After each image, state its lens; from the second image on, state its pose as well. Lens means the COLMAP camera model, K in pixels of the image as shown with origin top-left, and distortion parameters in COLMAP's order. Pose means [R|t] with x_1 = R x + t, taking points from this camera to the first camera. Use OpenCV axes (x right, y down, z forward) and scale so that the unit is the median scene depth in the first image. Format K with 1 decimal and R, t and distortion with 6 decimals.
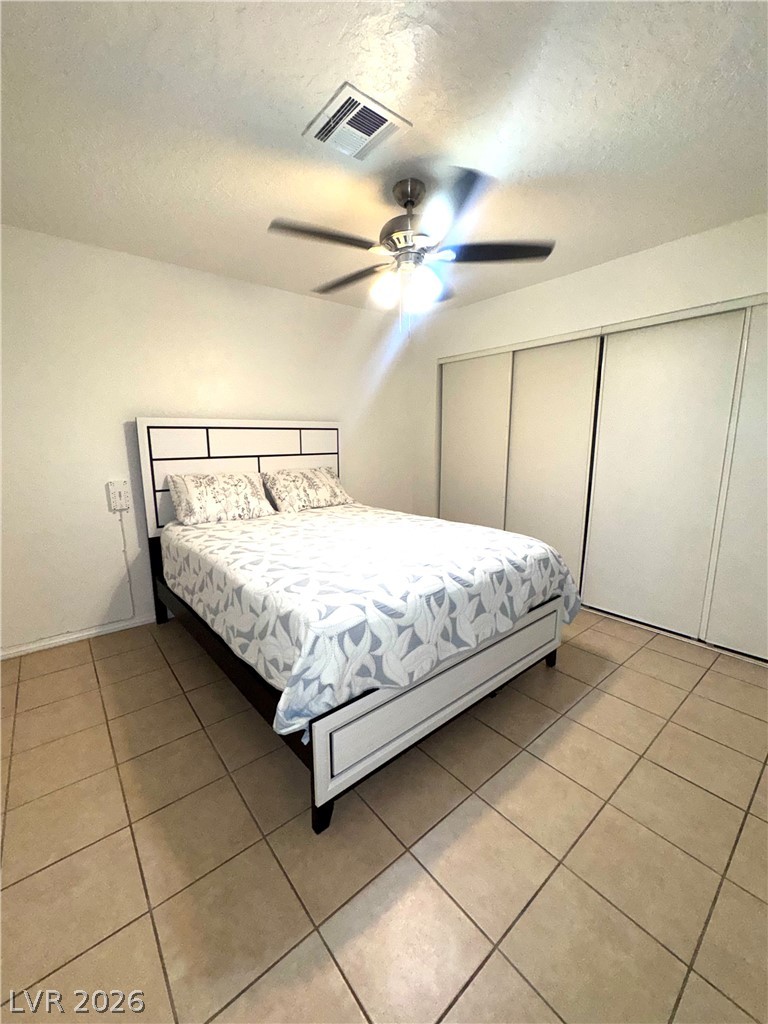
lens RADIAL K [[409.0, 0, 385.5], [0, 409.0, 510.0], [0, 0, 1]] dist [-0.006890, 0.000201]
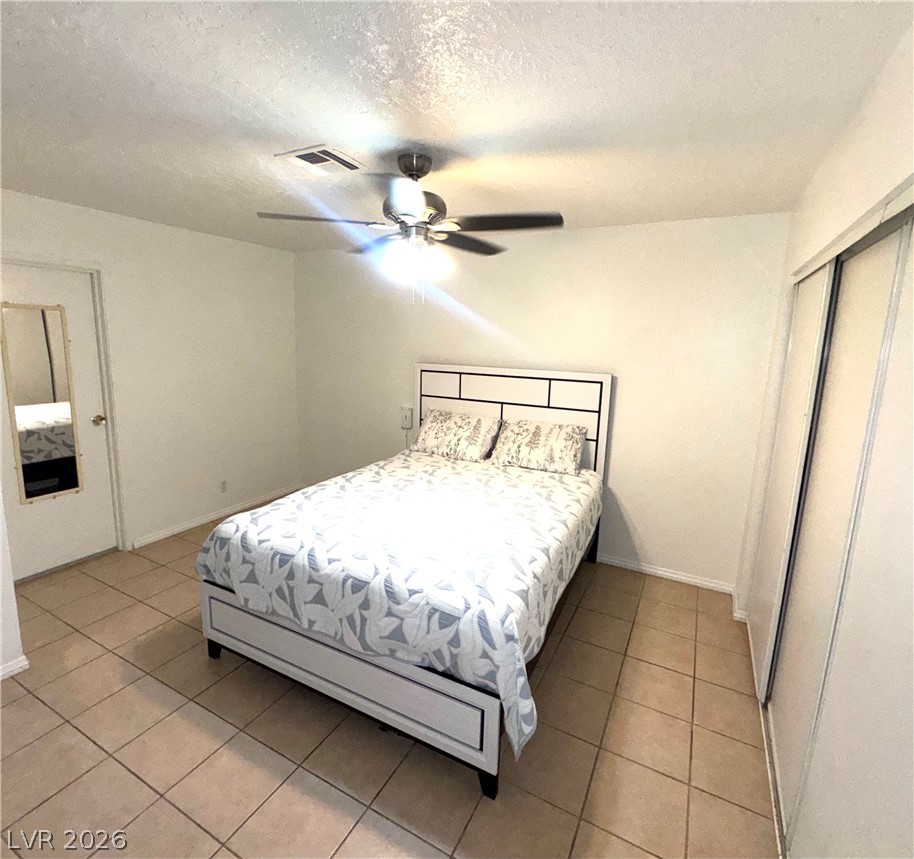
lens RADIAL K [[474.0, 0, 455.2], [0, 474.0, 414.9], [0, 0, 1]] dist [0.002834, 0.000524]
pose [[0.376021, 0.169075, -0.911055, 1.213480], [-0.189654, 0.976441, 0.102933, -0.339345], [0.906995, 0.134080, 0.399228, 0.718888]]
